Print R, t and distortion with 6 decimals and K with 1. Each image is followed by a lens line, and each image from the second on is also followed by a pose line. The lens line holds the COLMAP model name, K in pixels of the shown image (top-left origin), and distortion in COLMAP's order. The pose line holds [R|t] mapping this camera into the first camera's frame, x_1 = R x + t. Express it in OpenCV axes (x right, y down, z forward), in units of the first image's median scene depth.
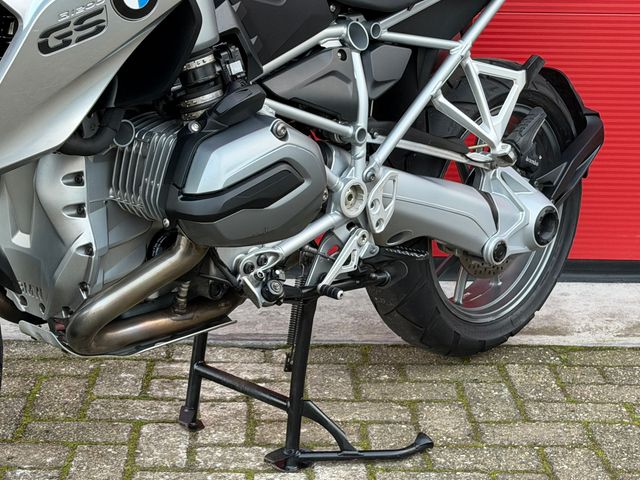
lens RADIAL K [[1383.4, 0, 326.2], [0, 1383.4, 253.3], [0, 0, 1]] dist [0.145687, 0.000000]
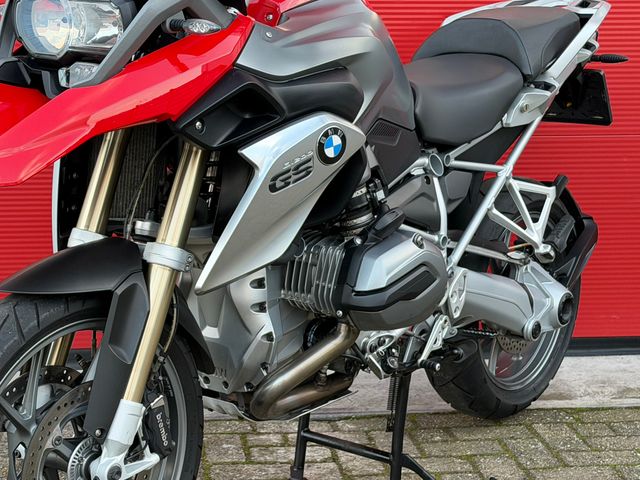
lens RADIAL K [[1383.4, 0, 307.7], [0, 1383.4, 259.9], [0, 0, 1]] dist [0.145687, 0.000000]
pose [[0.995086, -0.034451, 0.092826, -0.215926], [0.040542, 0.997090, -0.064555, 0.008831], [-0.090332, 0.068001, 0.993587, -0.253913]]
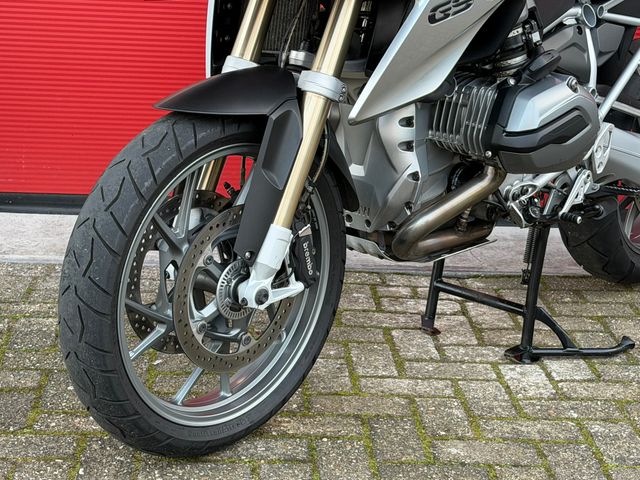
lens RADIAL K [[1383.4, 0, 325.6], [0, 1383.4, 240.7], [0, 0, 1]] dist [0.145687, 0.000000]
pose [[0.999432, 0.009742, 0.032249, -0.252554], [-0.009614, 0.999945, -0.004102, 0.054222], [-0.032287, 0.003790, 0.999471, -0.251678]]
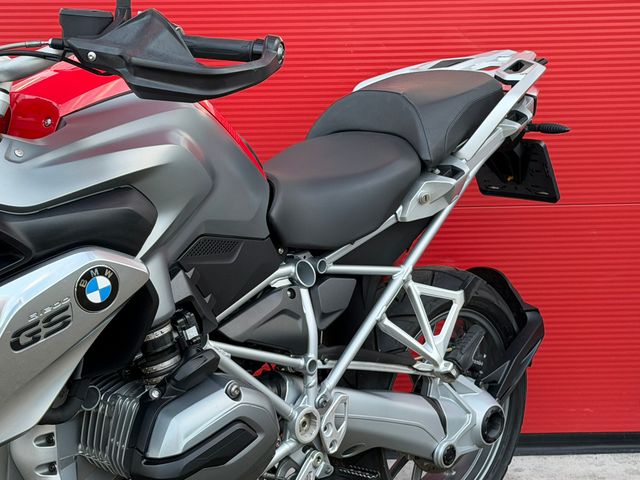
lens RADIAL K [[1383.4, 0, 305.1], [0, 1383.4, 260.3], [0, 0, 1]] dist [0.145687, 0.000000]
pose [[0.999233, -0.038909, 0.004352, 0.018100], [0.039099, 0.997474, -0.059310, -0.102114], [-0.002033, 0.059435, 0.998230, -0.078023]]
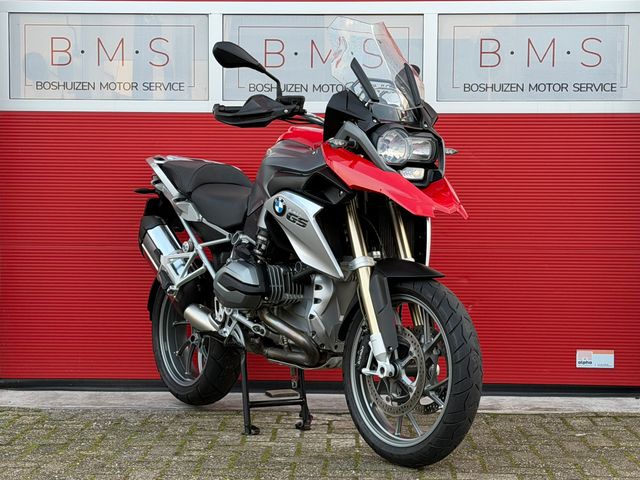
lens RADIAL K [[1383.4, 0, 312.4], [0, 1383.4, 252.4], [0, 0, 1]] dist [0.145687, 0.000000]
pose [[0.997390, -0.014423, -0.070748, 0.077142], [-0.003500, 0.969035, -0.246898, 0.416425], [0.072119, 0.246501, 0.966455, -1.173320]]
